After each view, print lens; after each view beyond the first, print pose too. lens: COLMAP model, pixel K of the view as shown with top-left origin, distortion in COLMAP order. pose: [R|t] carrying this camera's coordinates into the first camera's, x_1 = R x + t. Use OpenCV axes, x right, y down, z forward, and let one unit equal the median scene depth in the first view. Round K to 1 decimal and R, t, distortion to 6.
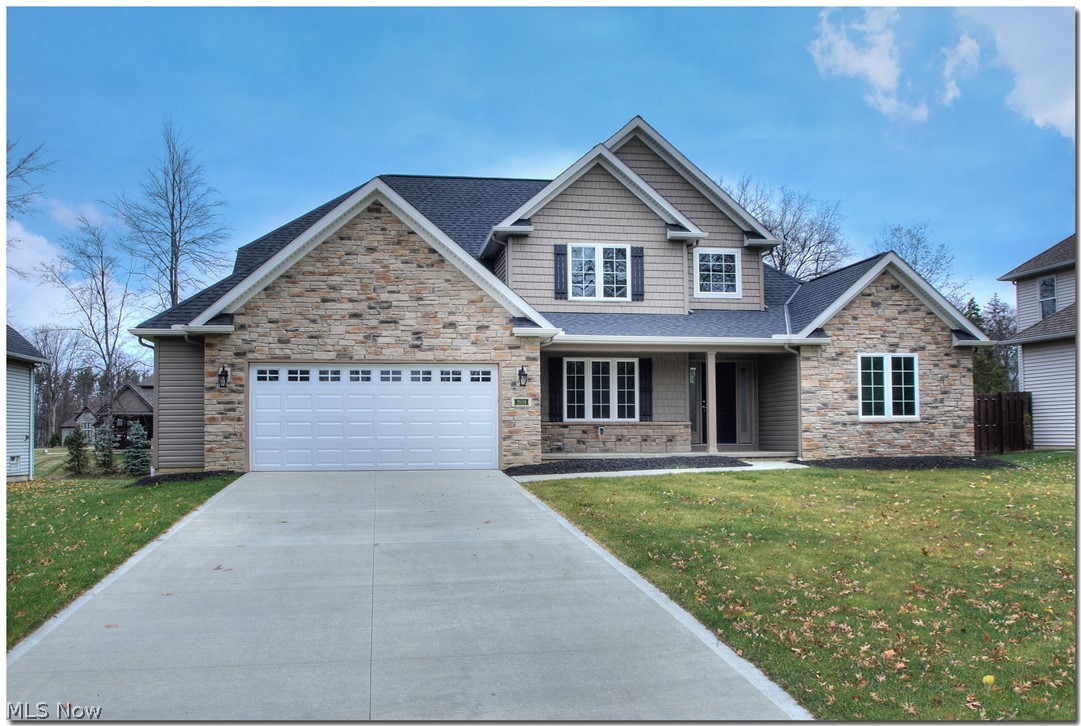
lens RADIAL K [[972.3, 0, 540.8], [0, 972.3, 363.8], [0, 0, 1]] dist [-0.003112, 0.010459]
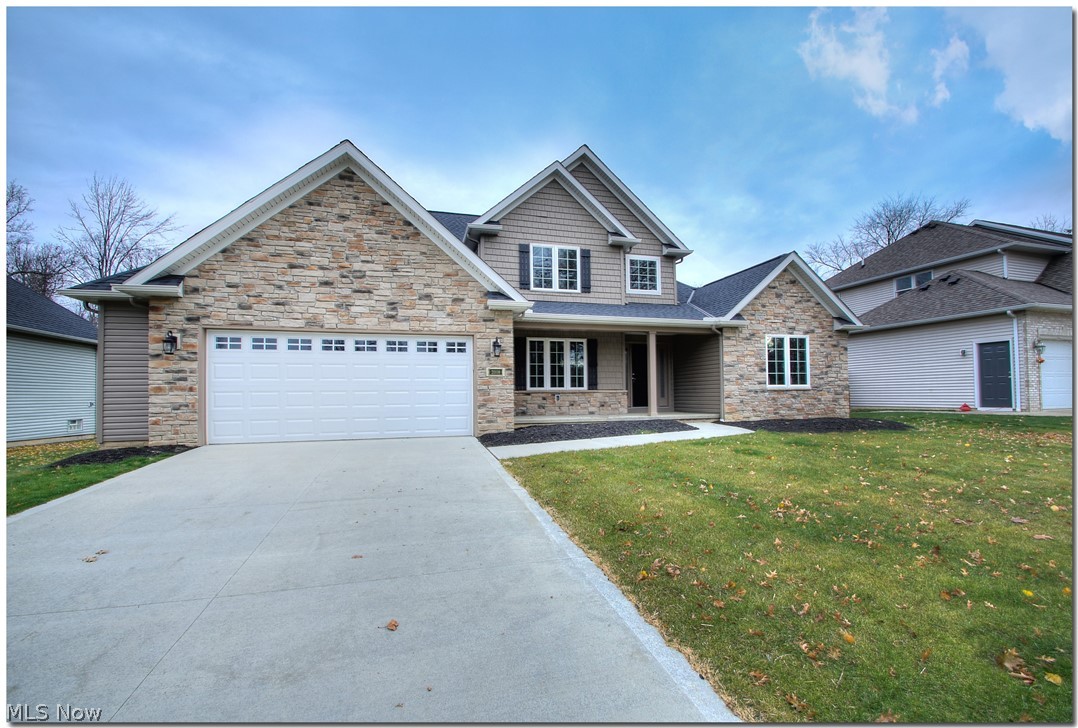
lens RADIAL K [[495.1, 0, 546.7], [0, 495.1, 379.9], [0, 0, 1]] dist [0.014669, -0.003413]
pose [[0.994016, -0.000444, 0.109232, -0.020653], [-0.003995, 0.999175, 0.040414, 0.022809], [-0.109160, -0.040608, 0.993194, 0.406487]]
